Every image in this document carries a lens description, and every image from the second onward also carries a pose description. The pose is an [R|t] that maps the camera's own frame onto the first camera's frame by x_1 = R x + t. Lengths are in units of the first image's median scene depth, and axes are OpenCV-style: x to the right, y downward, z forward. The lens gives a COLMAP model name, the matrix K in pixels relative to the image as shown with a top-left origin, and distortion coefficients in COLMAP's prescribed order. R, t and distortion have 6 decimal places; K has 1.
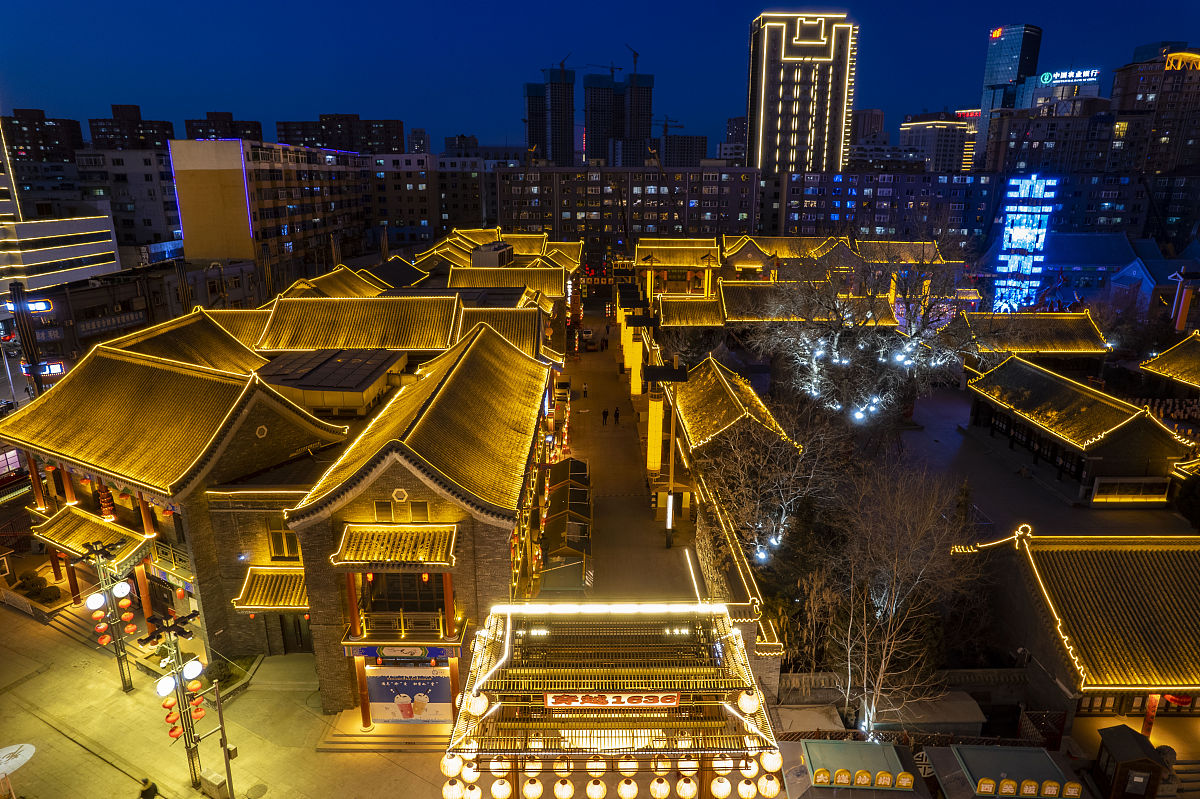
lens RADIAL K [[780.5, 0, 604.5], [0, 780.5, 401.1], [0, 0, 1]] dist [-0.049215, 0.020256]
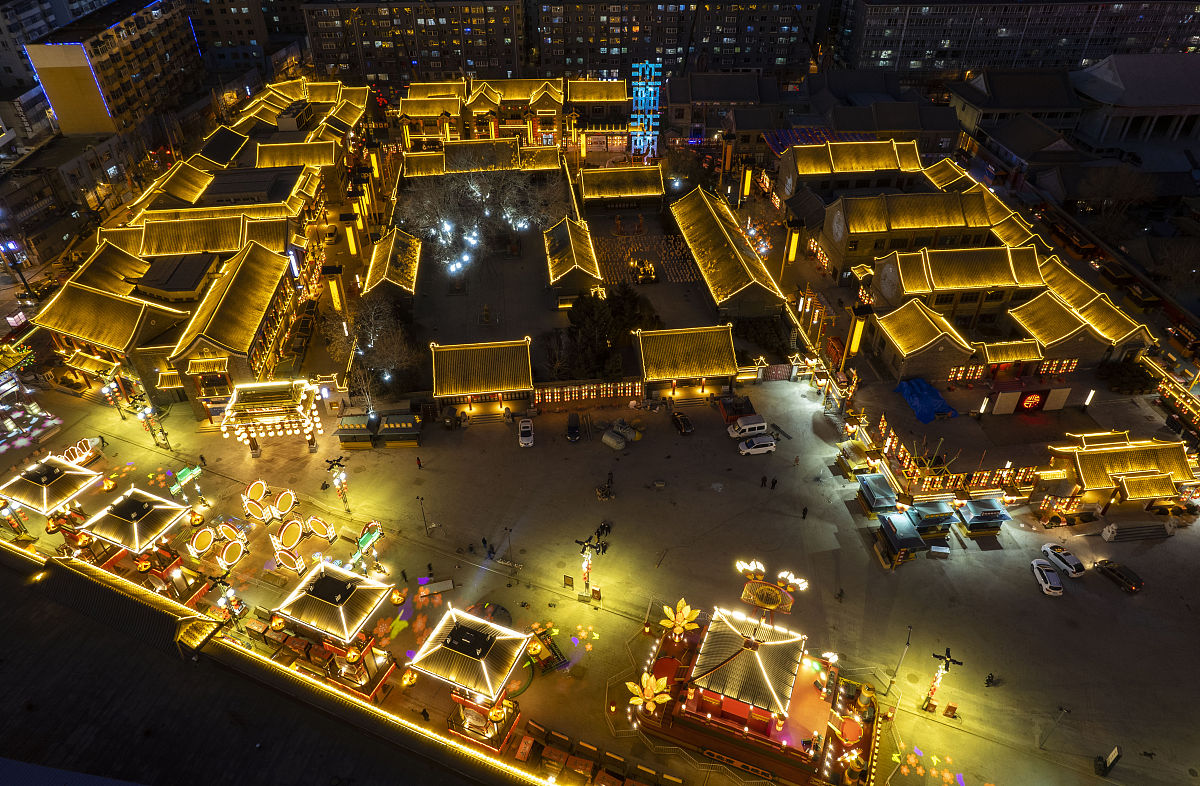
lens RADIAL K [[791.1, 0, 613.1], [0, 791.1, 400.4], [0, 0, 1]] dist [-0.051094, 0.044510]
pose [[0.994550, -0.069379, 0.077822, 0.836212], [0.037112, 0.933131, 0.357616, -0.572541], [-0.097429, -0.352779, 0.930620, -1.615289]]
